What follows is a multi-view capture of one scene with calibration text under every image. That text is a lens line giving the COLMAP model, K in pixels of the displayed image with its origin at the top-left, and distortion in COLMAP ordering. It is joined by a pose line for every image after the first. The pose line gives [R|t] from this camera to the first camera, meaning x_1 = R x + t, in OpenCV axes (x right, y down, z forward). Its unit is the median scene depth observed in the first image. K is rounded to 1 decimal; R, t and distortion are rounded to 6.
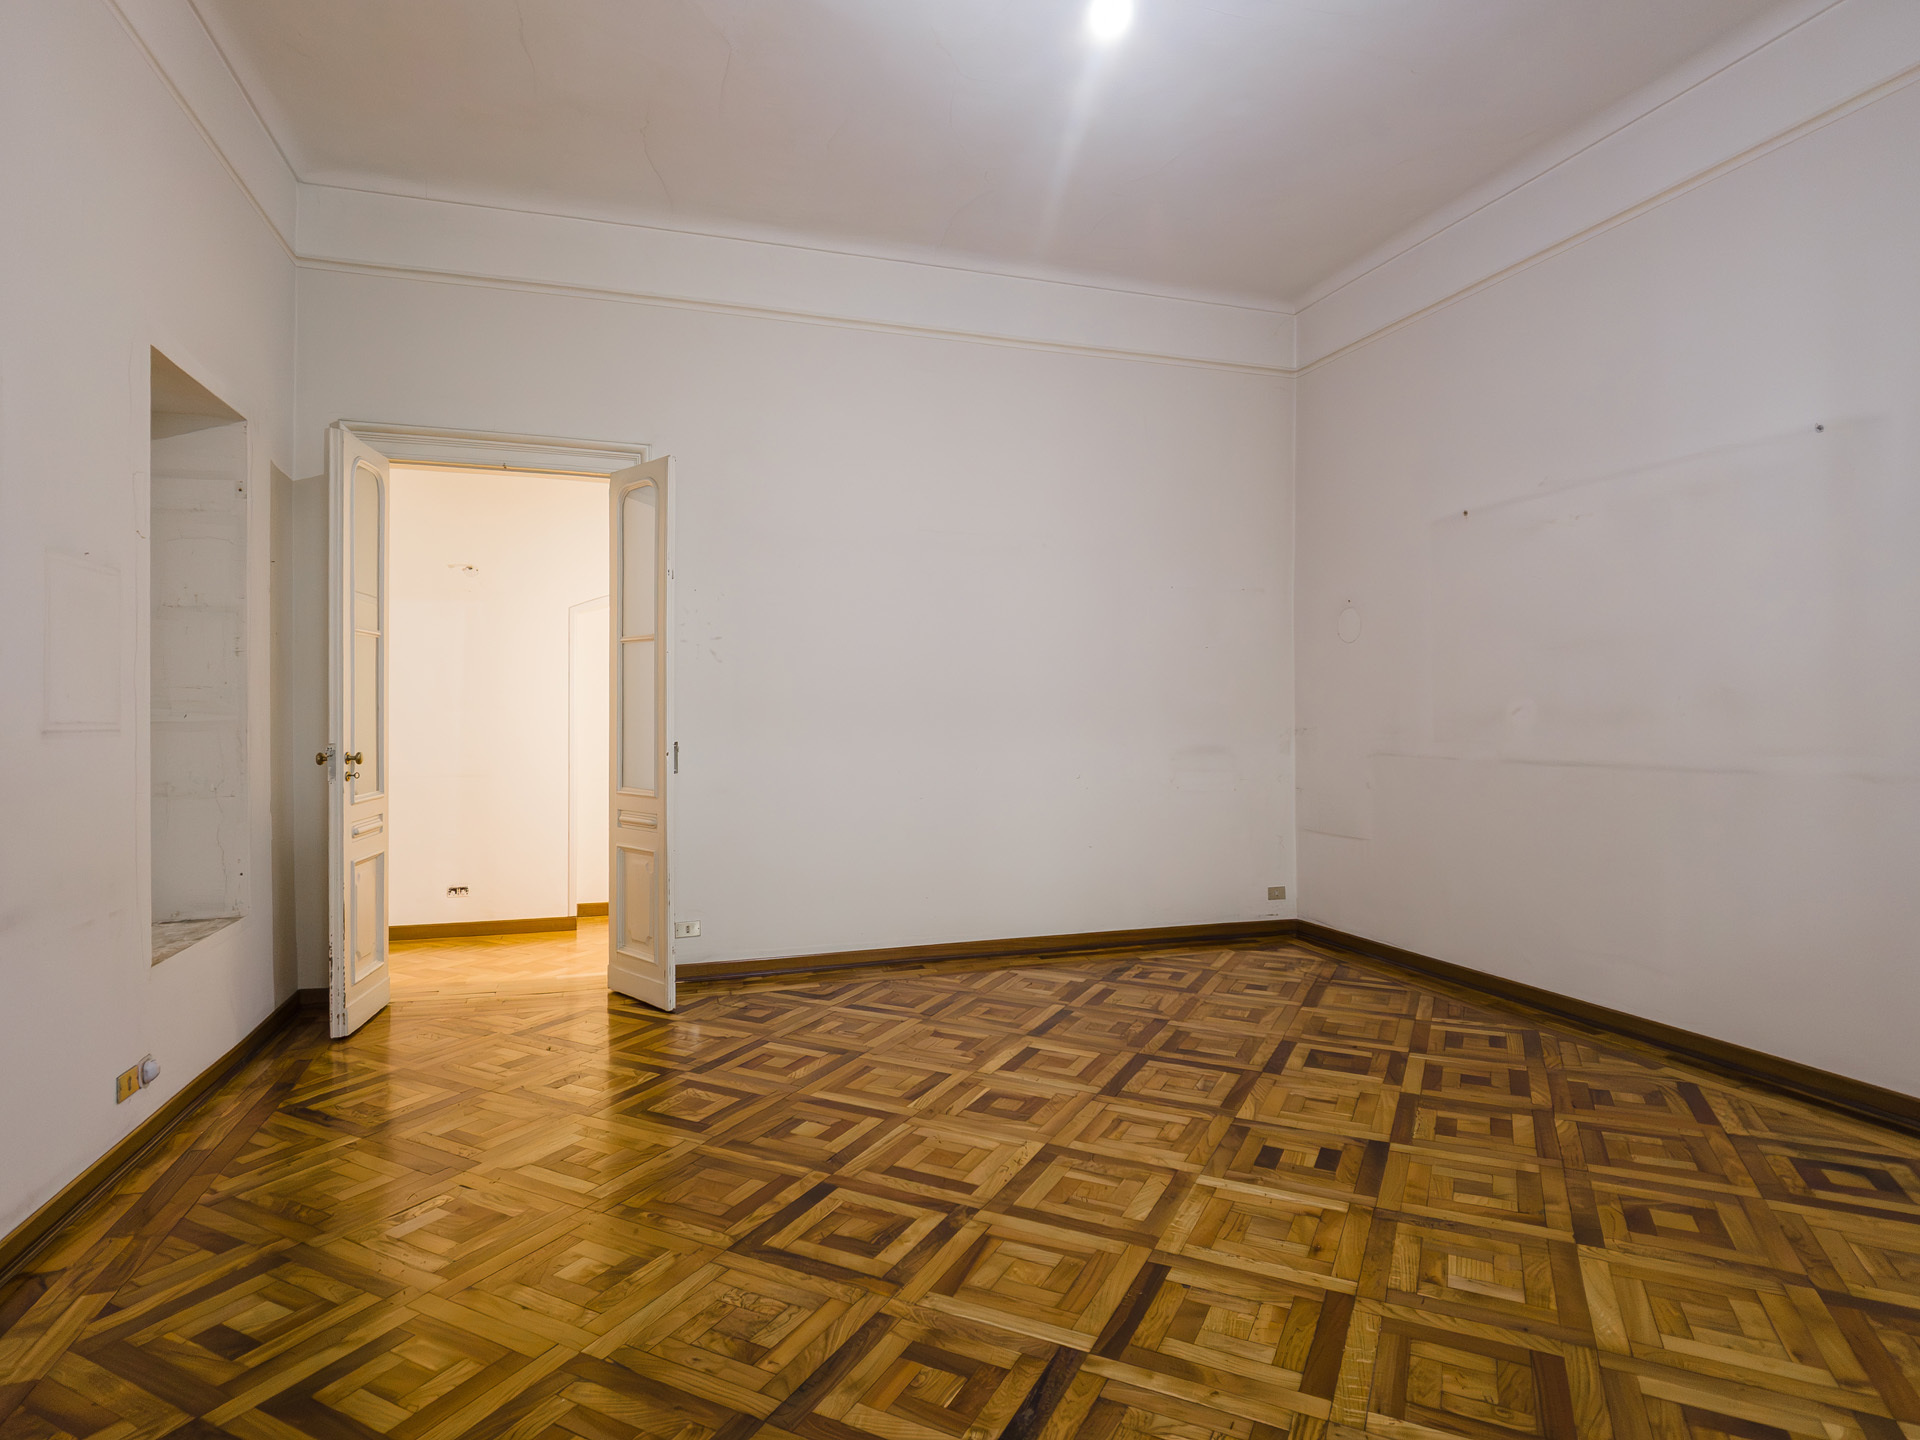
lens RADIAL K [[1045.8, 0, 950.7], [0, 1045.8, 716.4], [0, 0, 1]] dist [-0.034309, 0.008861]
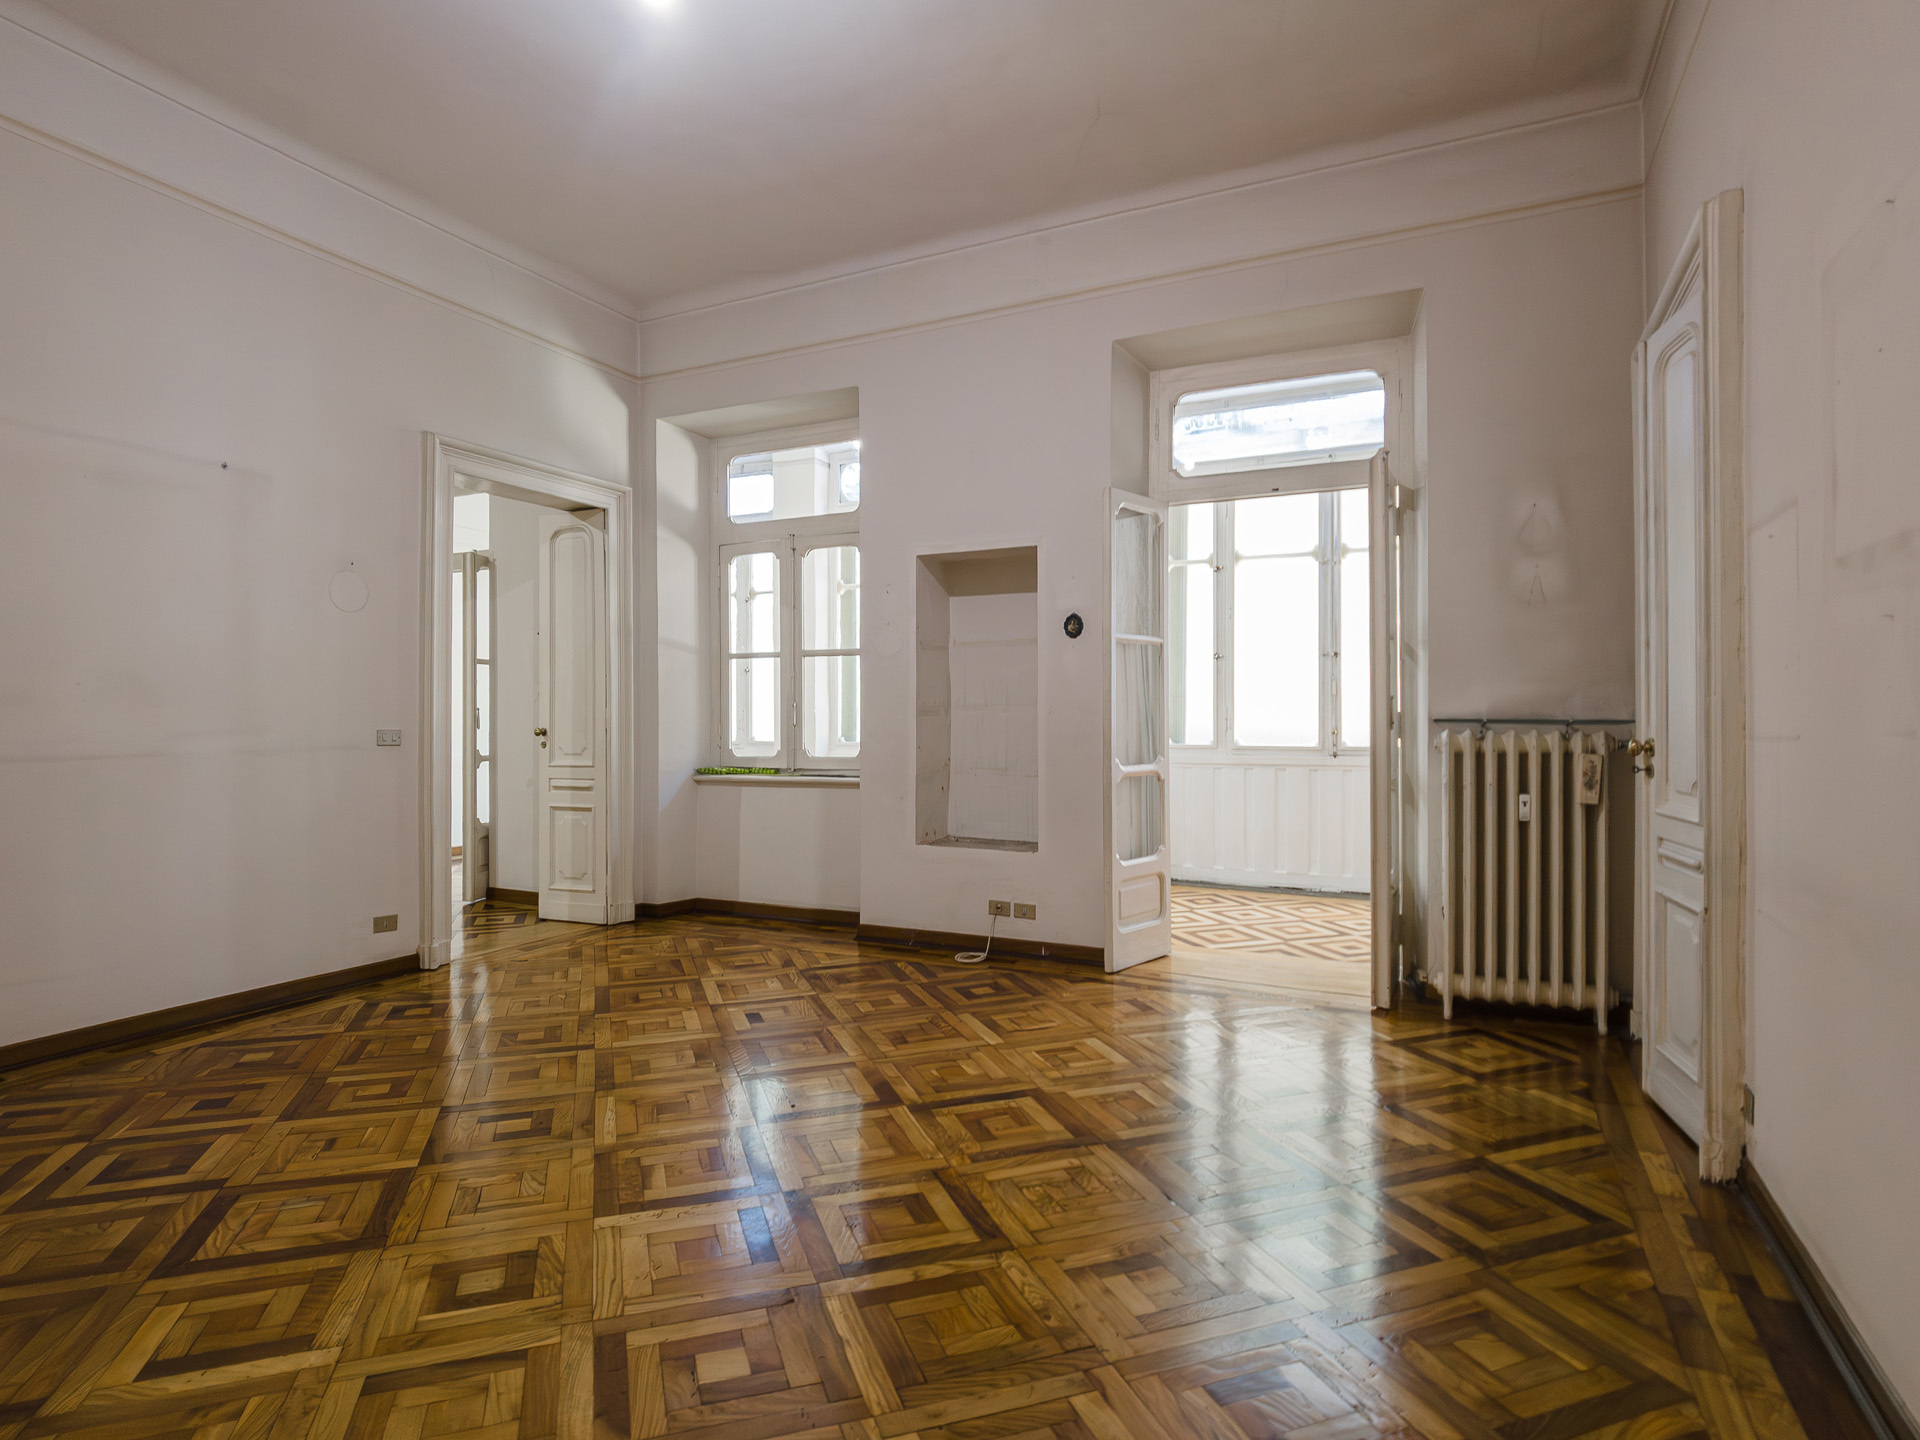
lens RADIAL K [[1045.8, 0, 963.1], [0, 1045.8, 715.3], [0, 0, 1]] dist [-0.034309, 0.008861]
pose [[-0.722340, 0.001613, 0.691537, -0.679253], [0.003698, 0.999992, 0.001530, 0.015781], [-0.691529, 0.003662, -0.722340, 1.384778]]
